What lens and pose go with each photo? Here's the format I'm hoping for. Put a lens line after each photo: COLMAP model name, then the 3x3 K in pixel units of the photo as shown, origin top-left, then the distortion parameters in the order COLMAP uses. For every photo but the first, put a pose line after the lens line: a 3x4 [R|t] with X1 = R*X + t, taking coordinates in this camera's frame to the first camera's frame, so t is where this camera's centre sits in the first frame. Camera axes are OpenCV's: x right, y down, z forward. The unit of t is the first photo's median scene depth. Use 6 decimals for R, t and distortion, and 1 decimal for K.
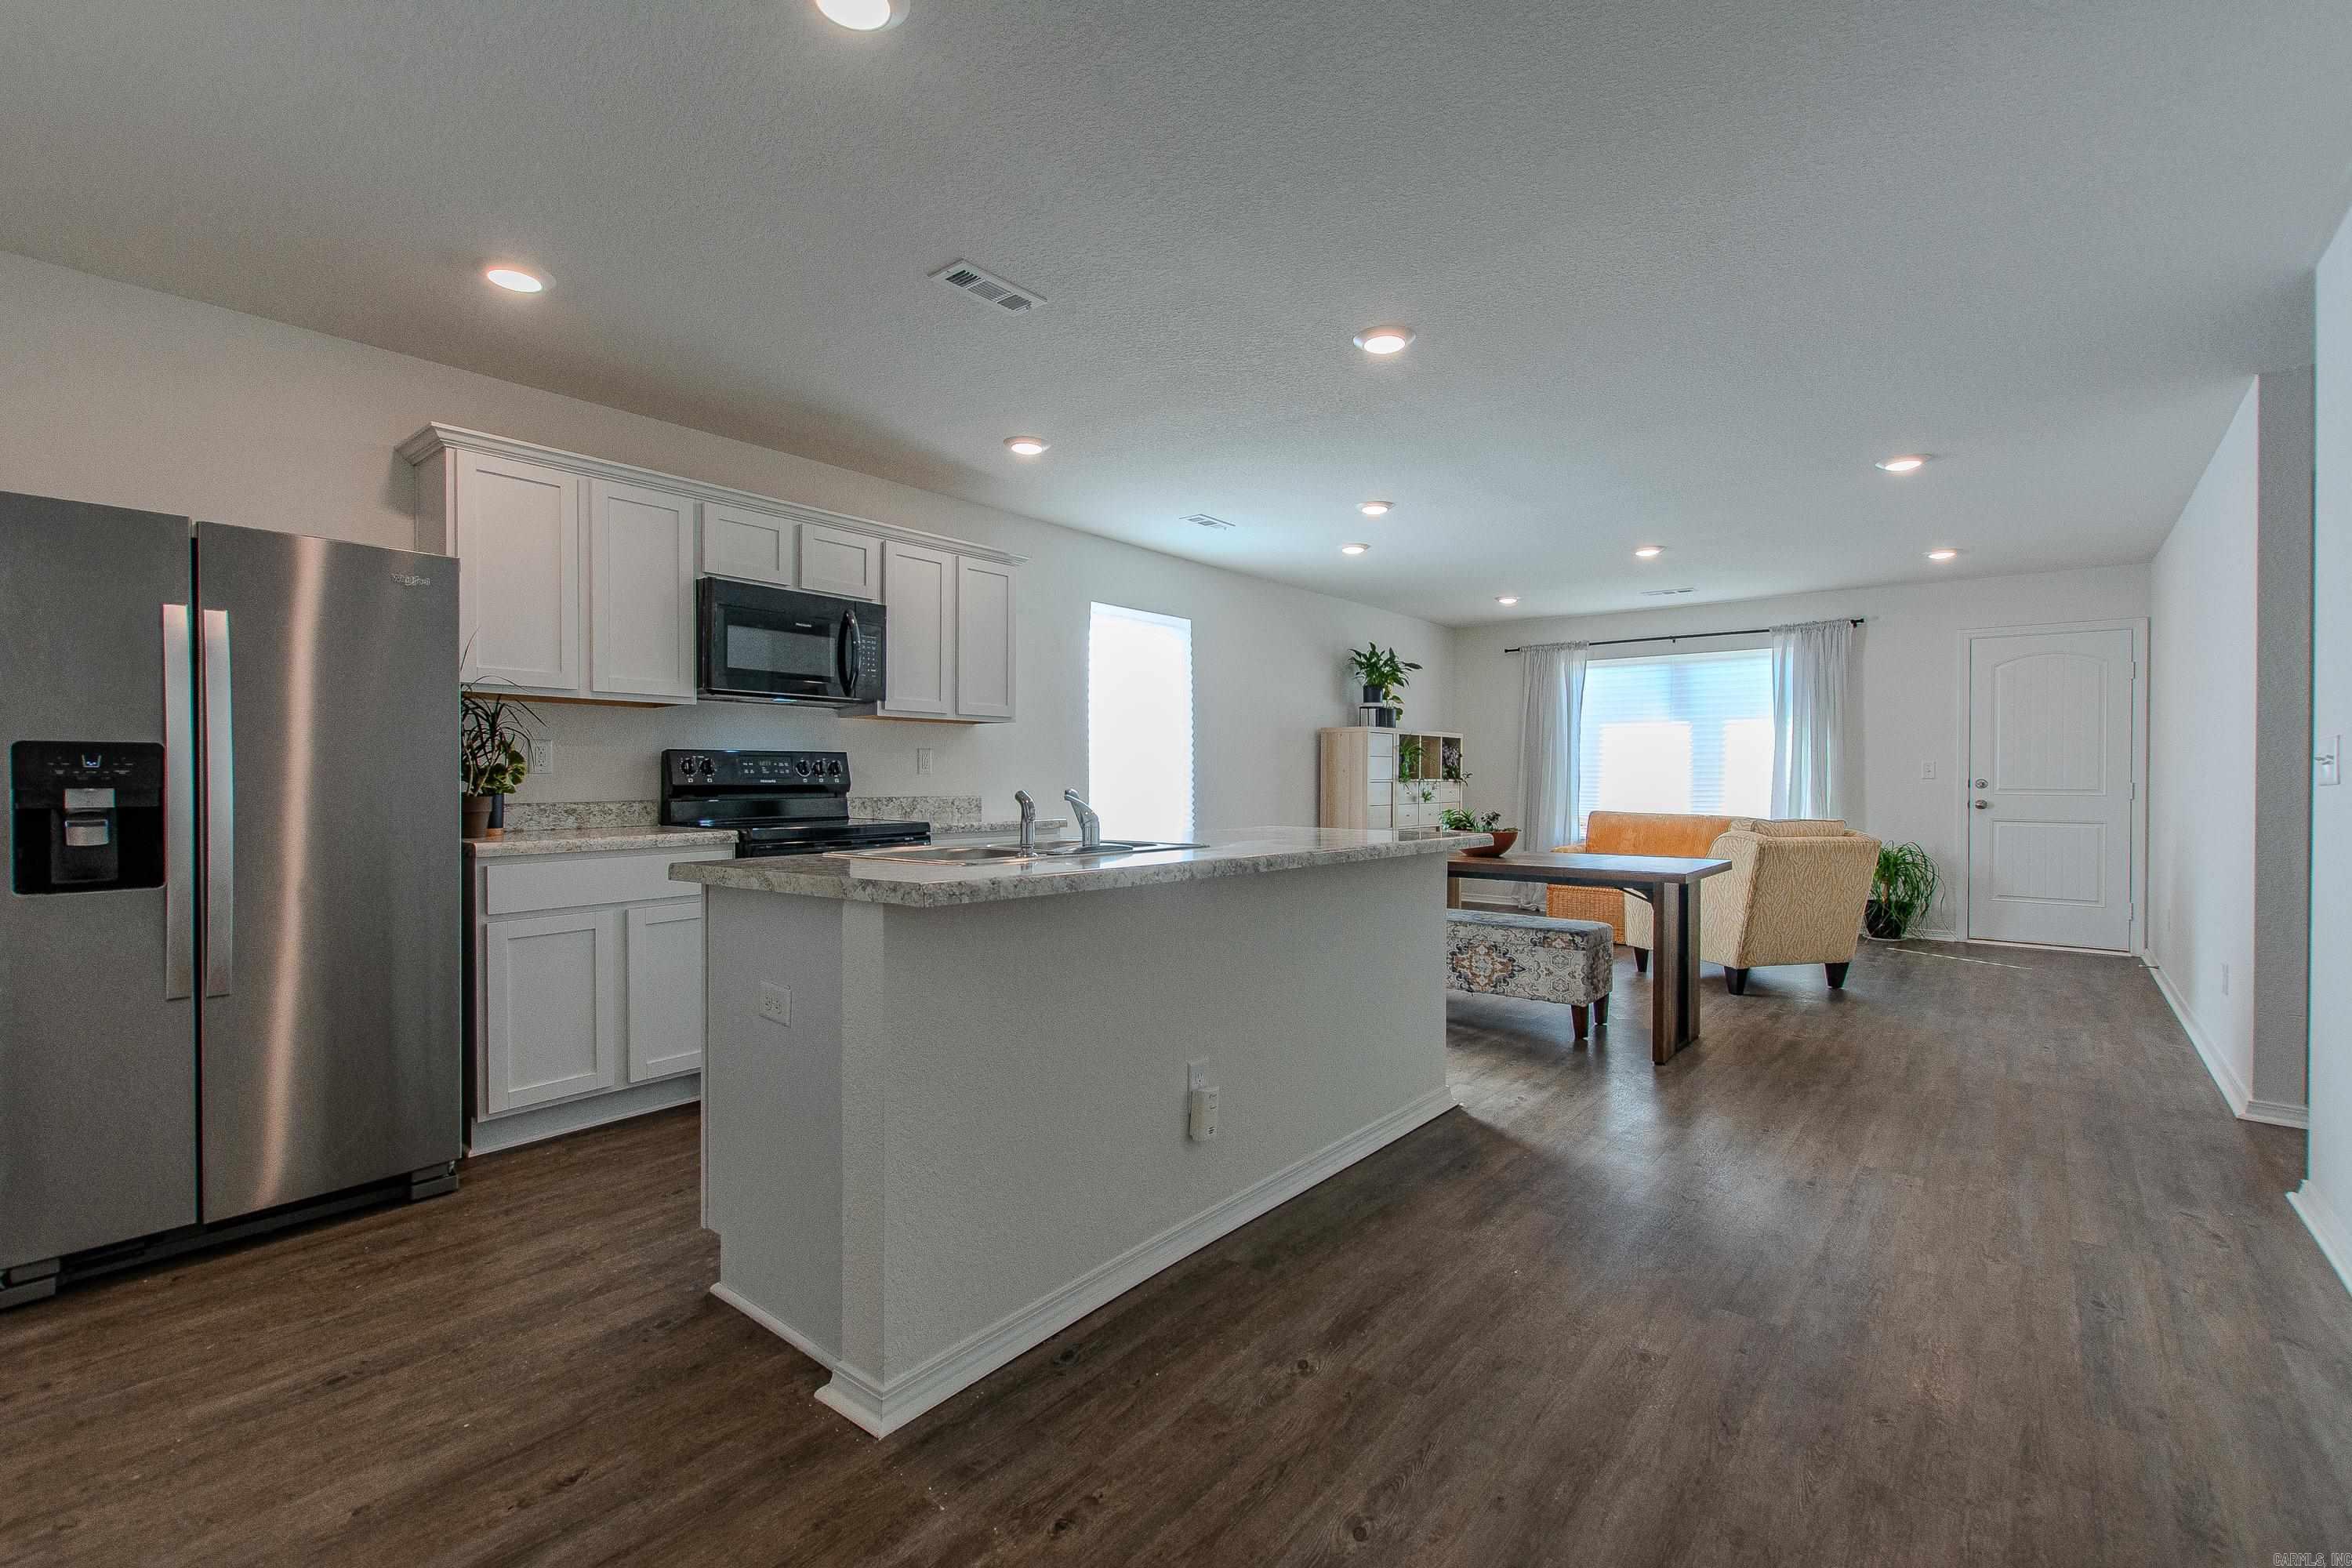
lens RADIAL K [[1029.6, 0, 1181.0], [0, 1029.6, 779.7], [0, 0, 1]] dist [0.001829, -0.000334]
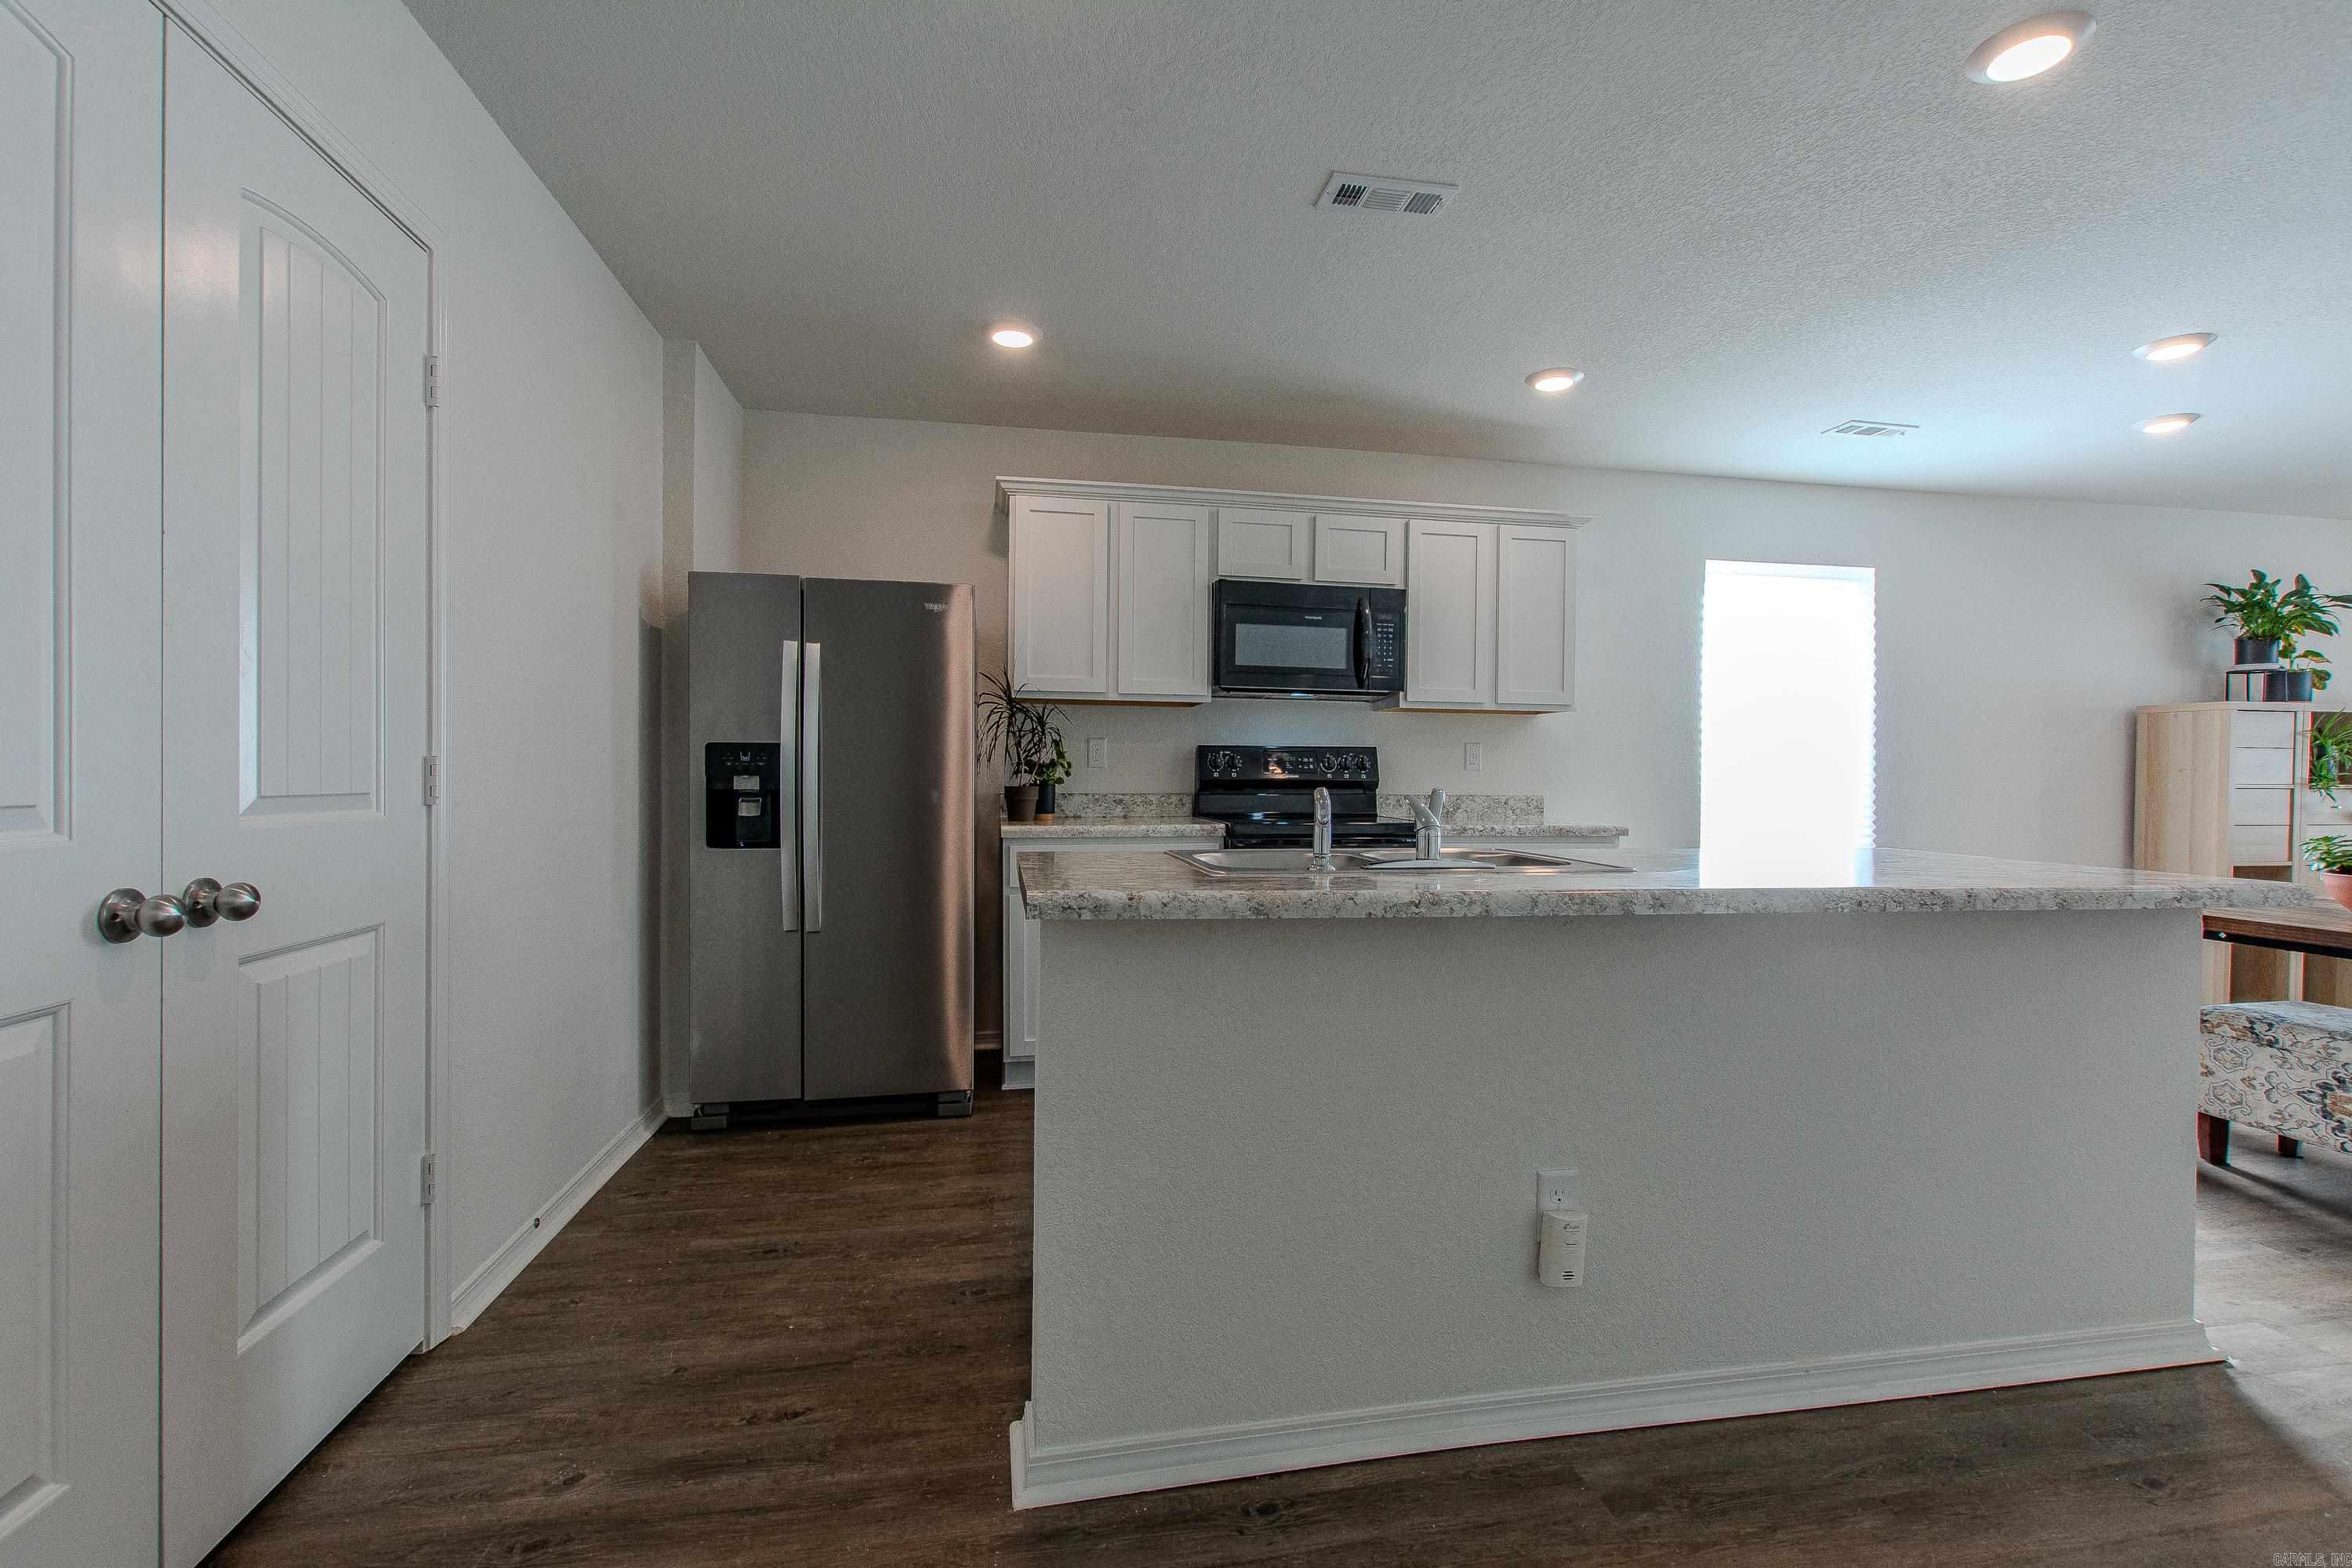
lens RADIAL K [[1009.6, 0, 1186.5], [0, 1009.6, 780.7], [0, 0, 1]] dist [0.003050, -0.001021]
pose [[0.765253, 0.011381, -0.643629, 0.173729], [-0.009722, 0.999934, 0.006123, 0.000710], [0.643656, 0.001572, 0.765313, 0.195183]]
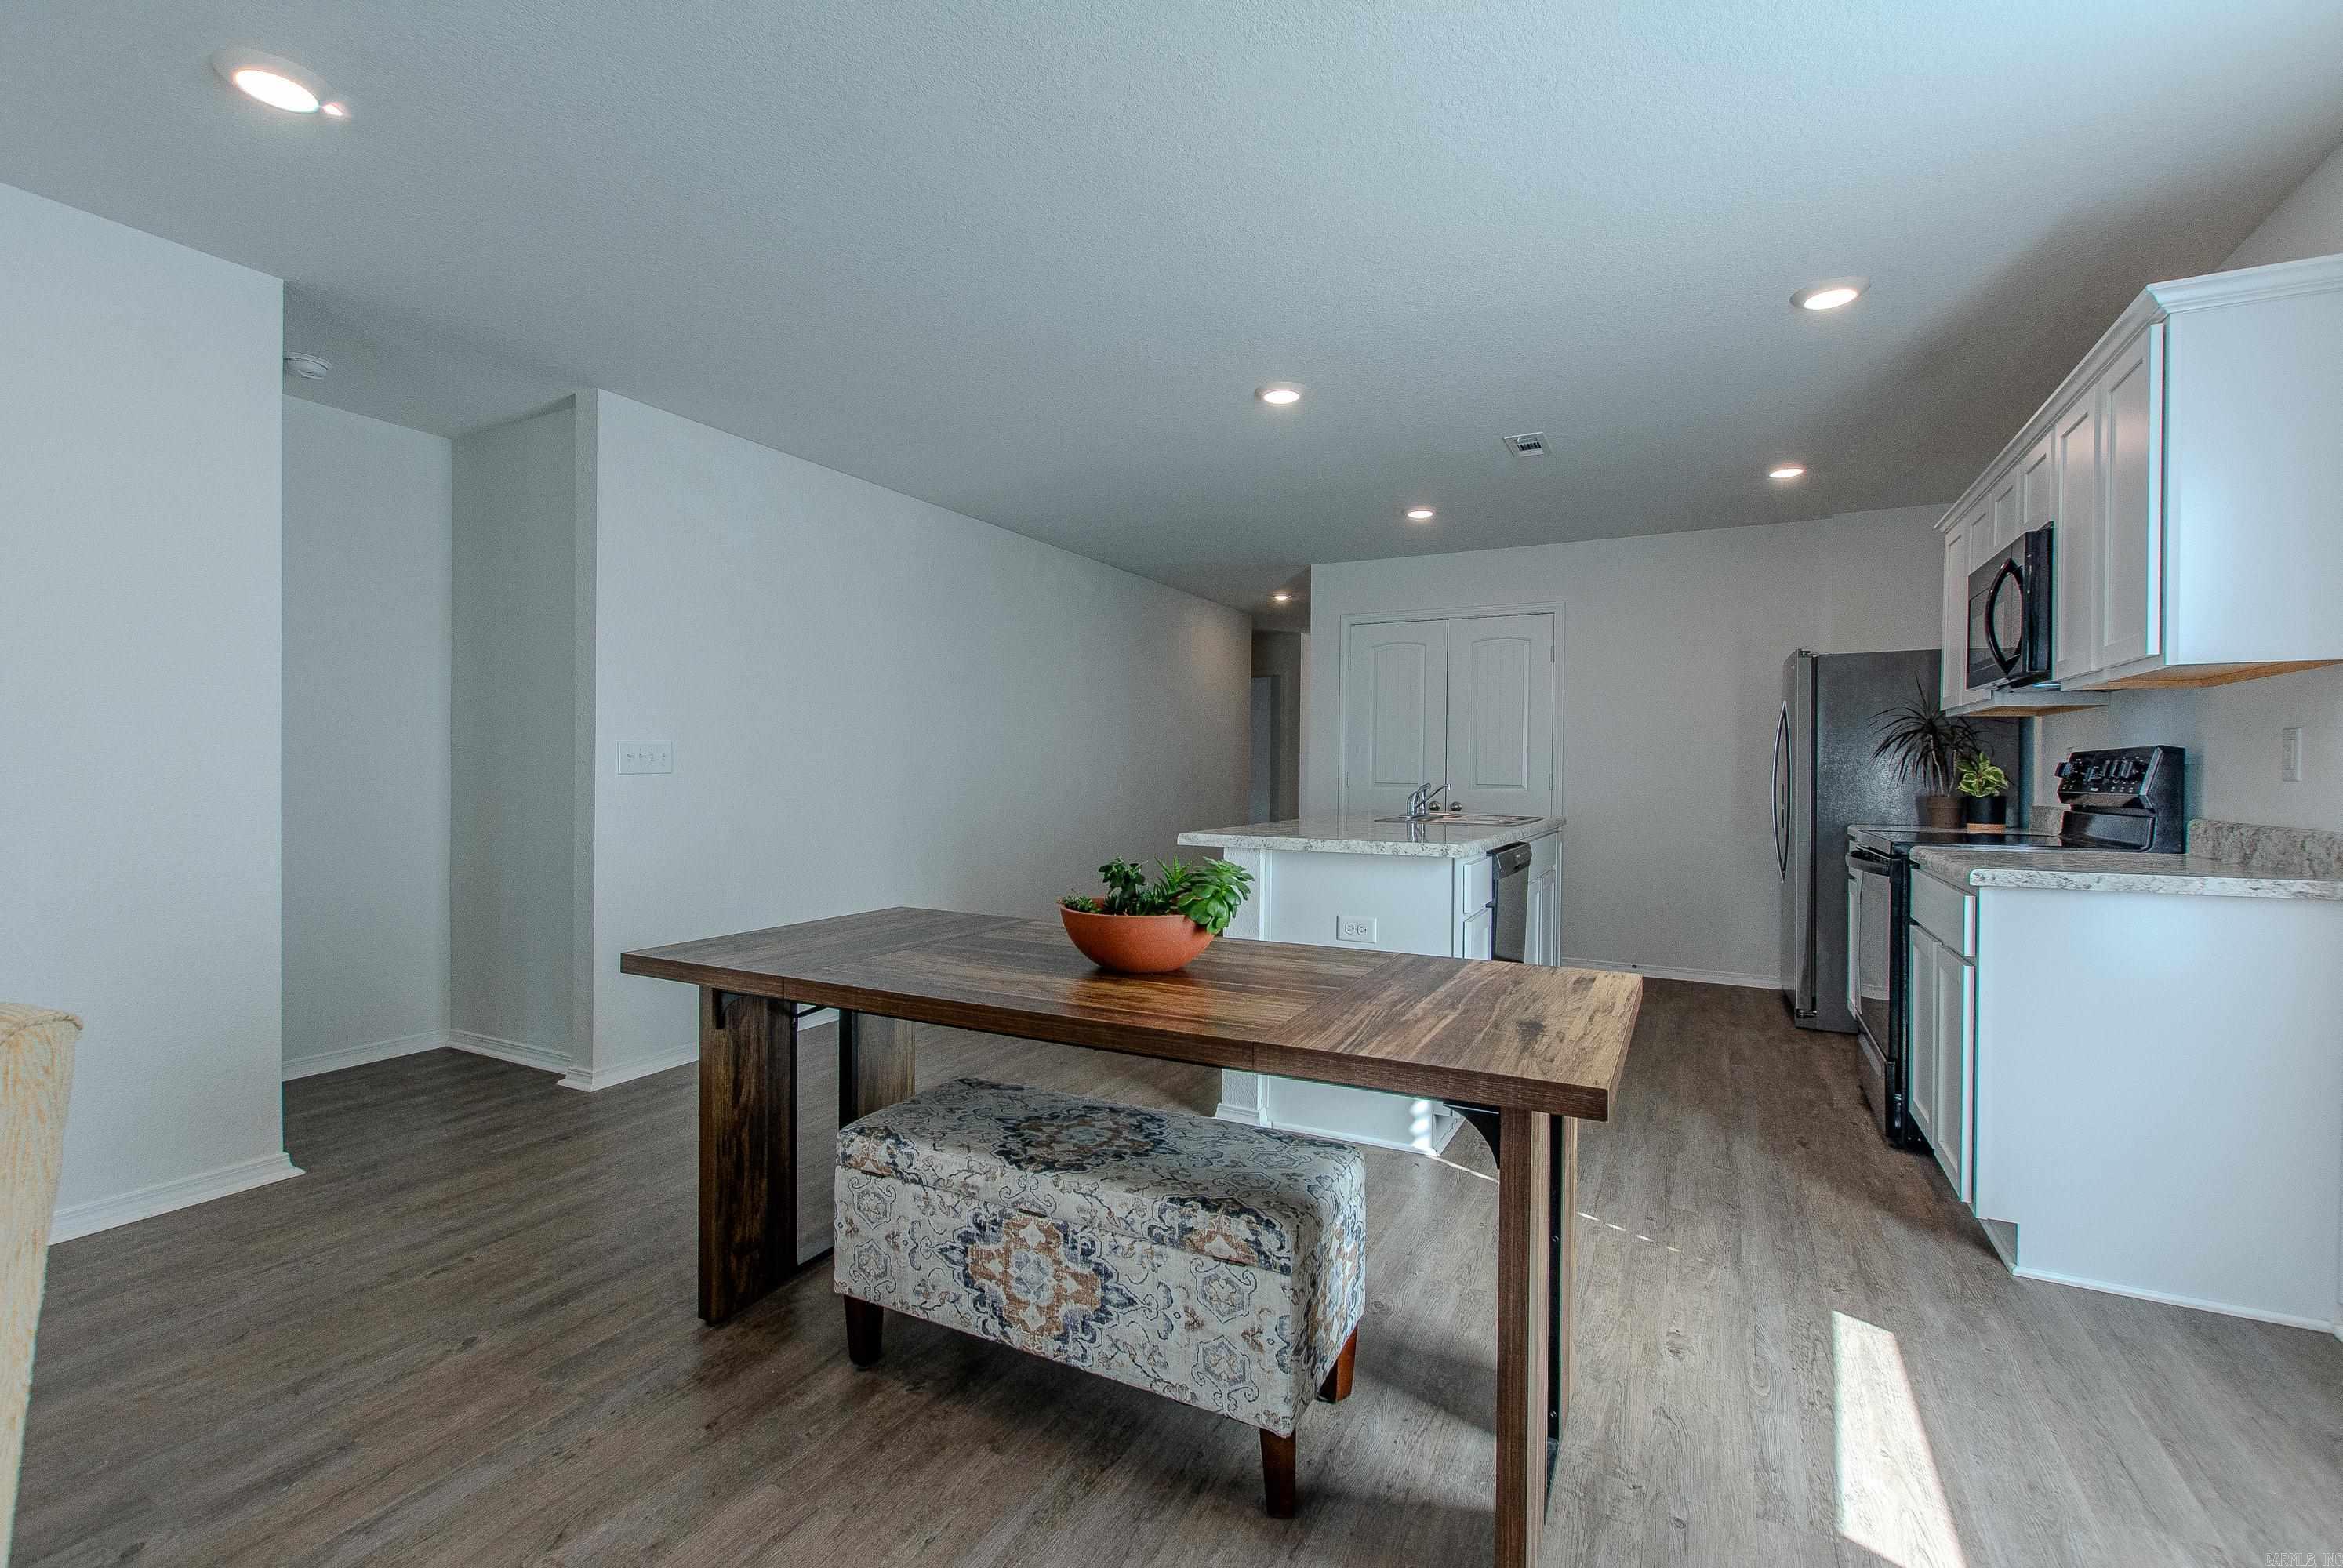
lens RADIAL K [[1025.8, 0, 1170.1], [0, 1025.8, 779.6], [0, 0, 1]] dist [0.003694, -0.002474]
pose [[-0.978666, -0.007783, -0.205308, 0.463332], [-0.010357, 0.999881, 0.011462, -0.008188], [0.205194, 0.013344, -0.978630, 1.765405]]
